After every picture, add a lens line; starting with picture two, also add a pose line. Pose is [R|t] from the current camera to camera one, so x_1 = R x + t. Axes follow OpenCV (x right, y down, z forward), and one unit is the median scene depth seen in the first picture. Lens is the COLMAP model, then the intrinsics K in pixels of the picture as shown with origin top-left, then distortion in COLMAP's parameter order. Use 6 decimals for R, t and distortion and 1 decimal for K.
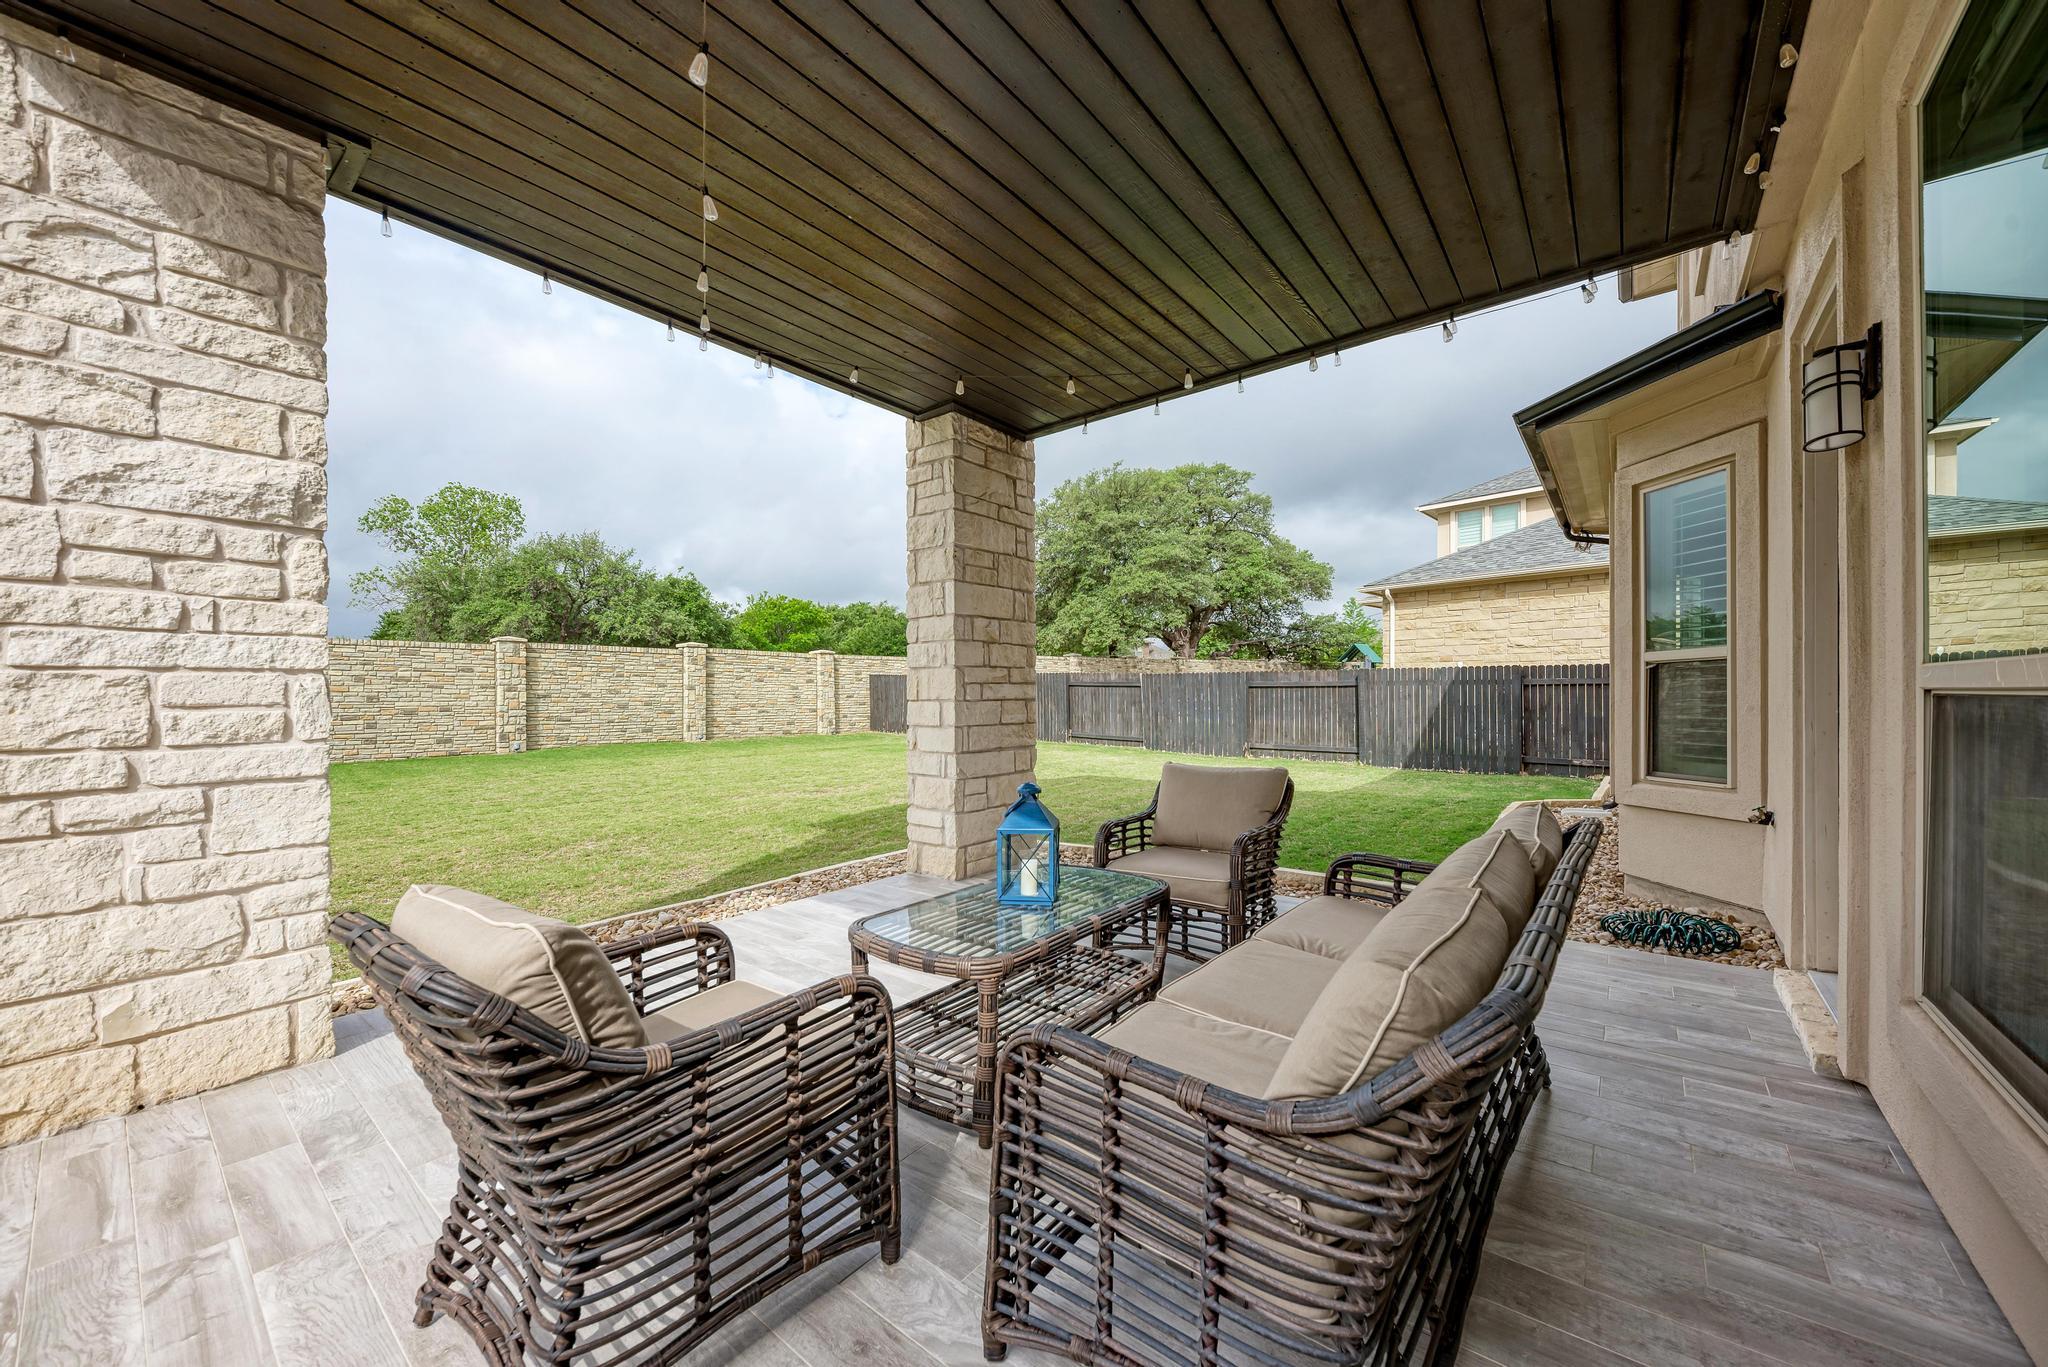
lens RADIAL K [[738.4, 0, 1024.0], [0, 738.4, 683.5], [0, 0, 1]] dist [0.000511, -0.000195]
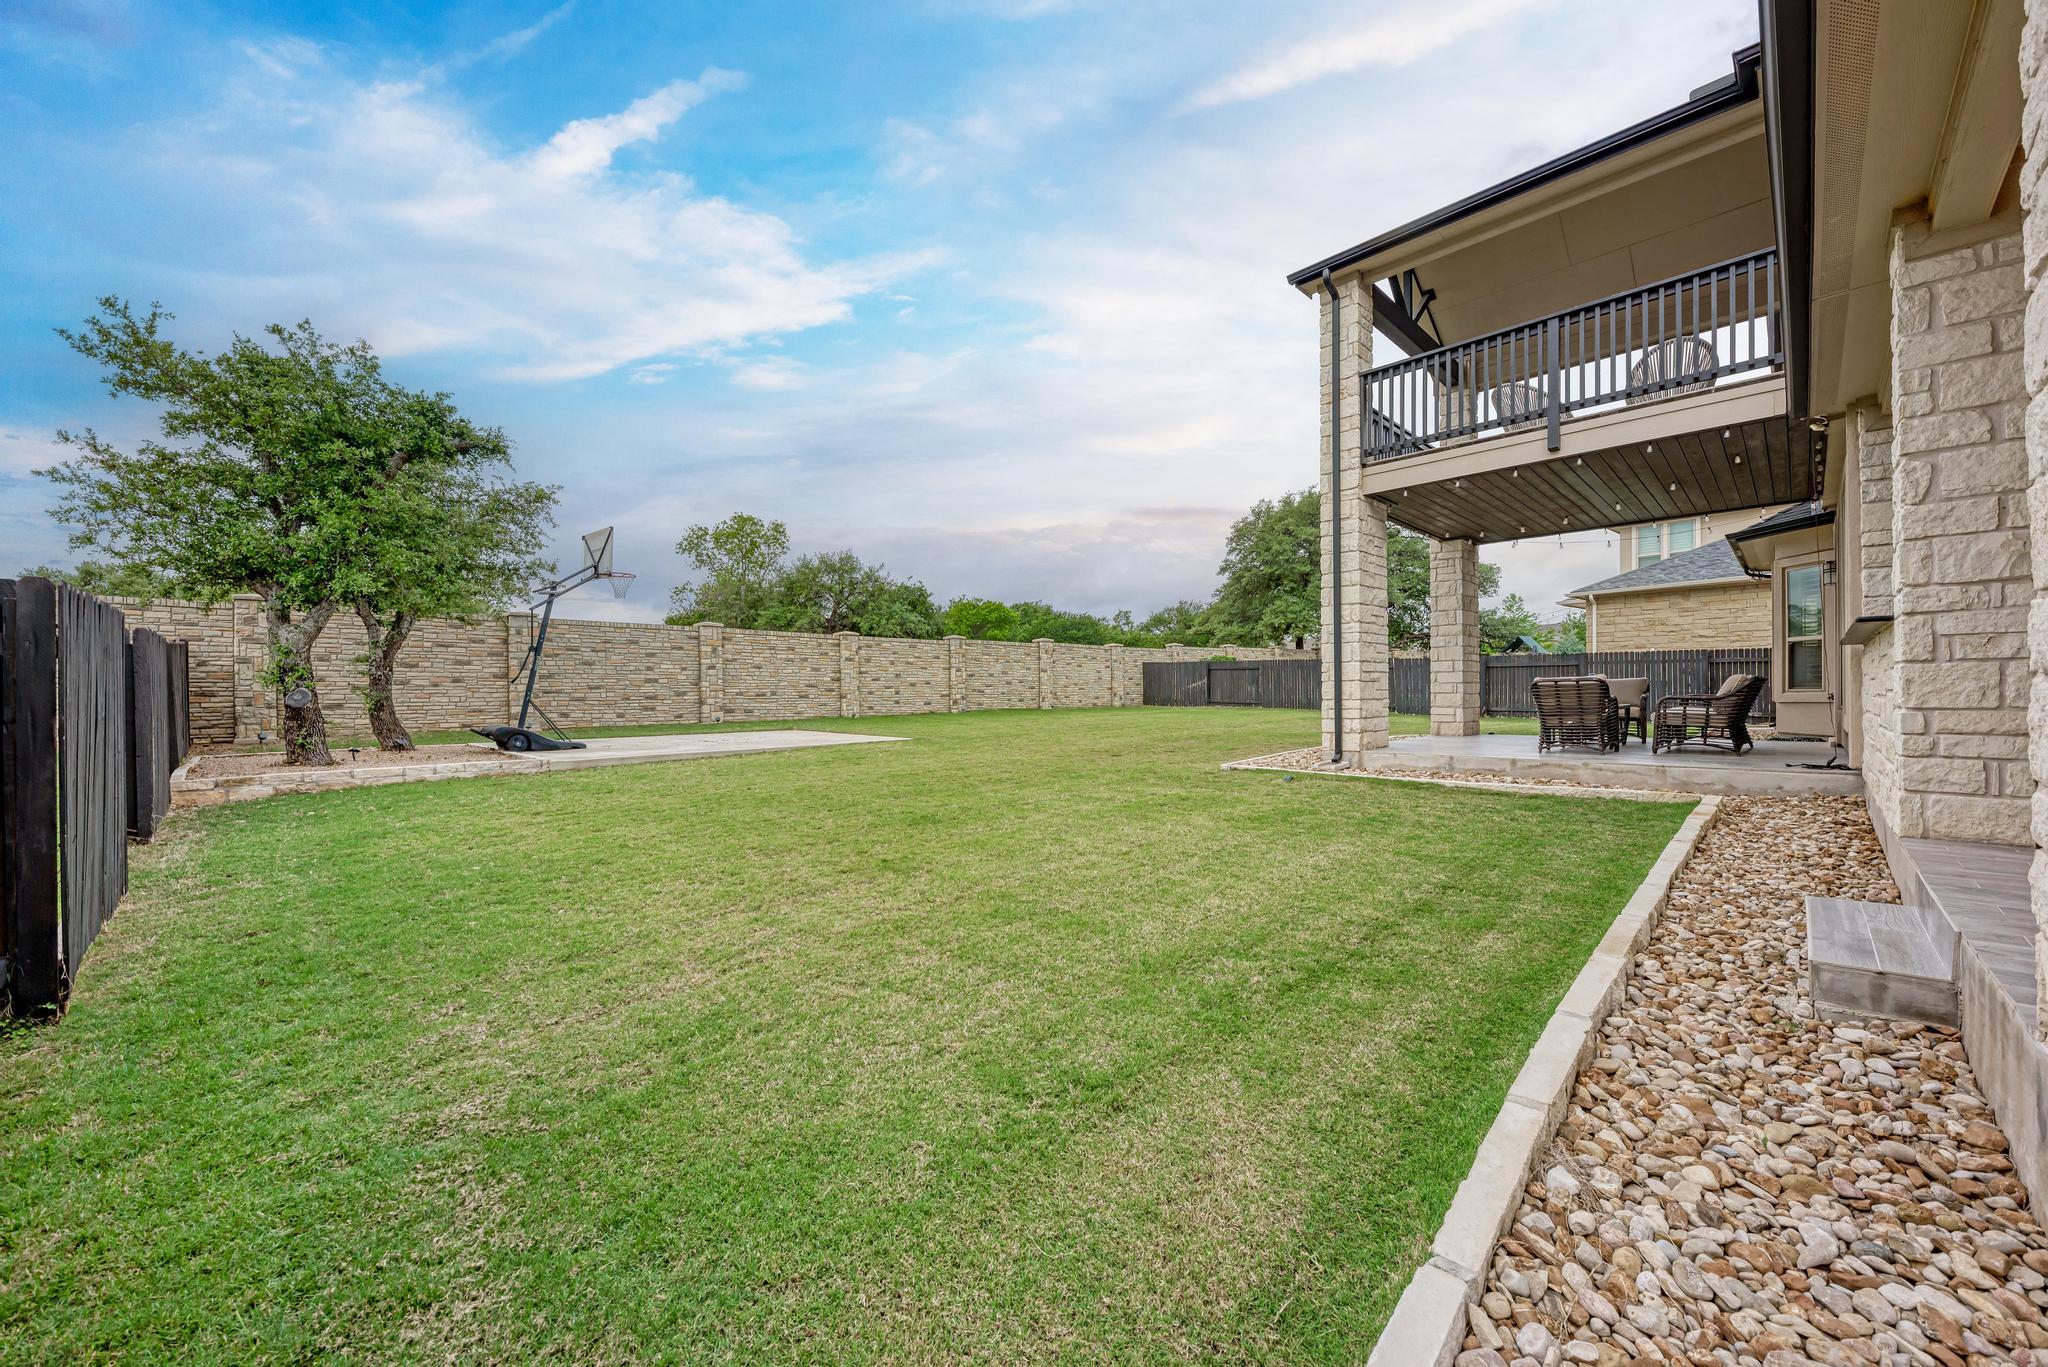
lens RADIAL K [[738.4, 0, 1024.0], [0, 738.4, 683.5], [0, 0, 1]] dist [0.000511, -0.000195]
pose [[0.991650, -0.000031, -0.128957, -0.156277], [0.000829, 0.999981, 0.006137, 0.010845], [0.128954, -0.006192, 0.991631, -0.203380]]
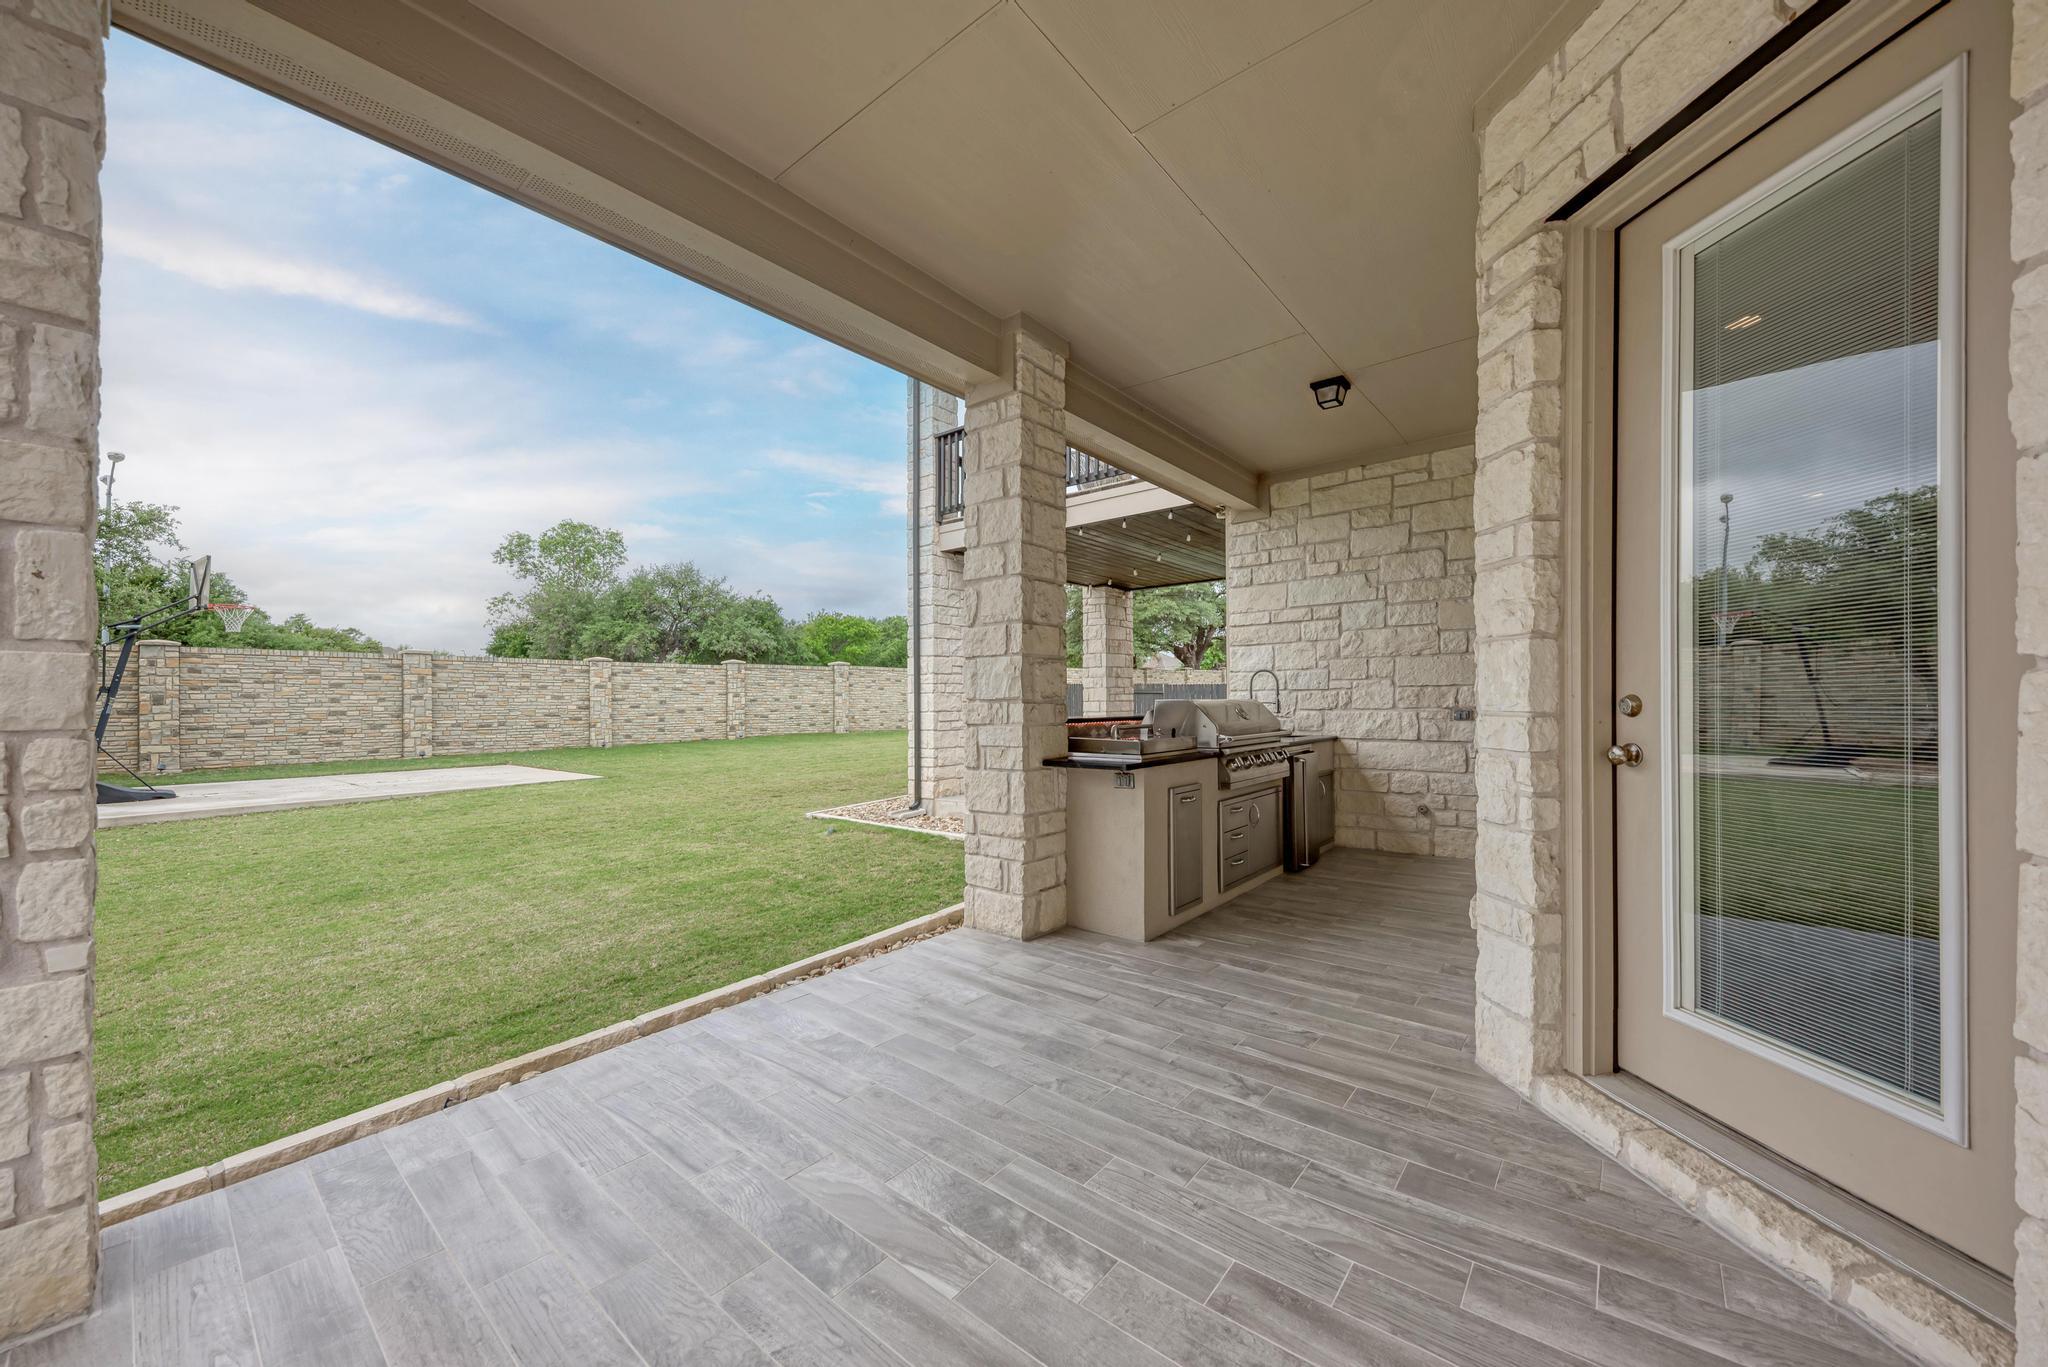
lens RADIAL K [[738.4, 0, 1024.0], [0, 738.4, 683.5], [0, 0, 1]] dist [0.000511, -0.000195]
pose [[0.999981, -0.000148, -0.006184, -0.047531], [0.000105, 0.999975, -0.007069, -0.002507], [0.006185, 0.007068, 0.999956, -0.199706]]
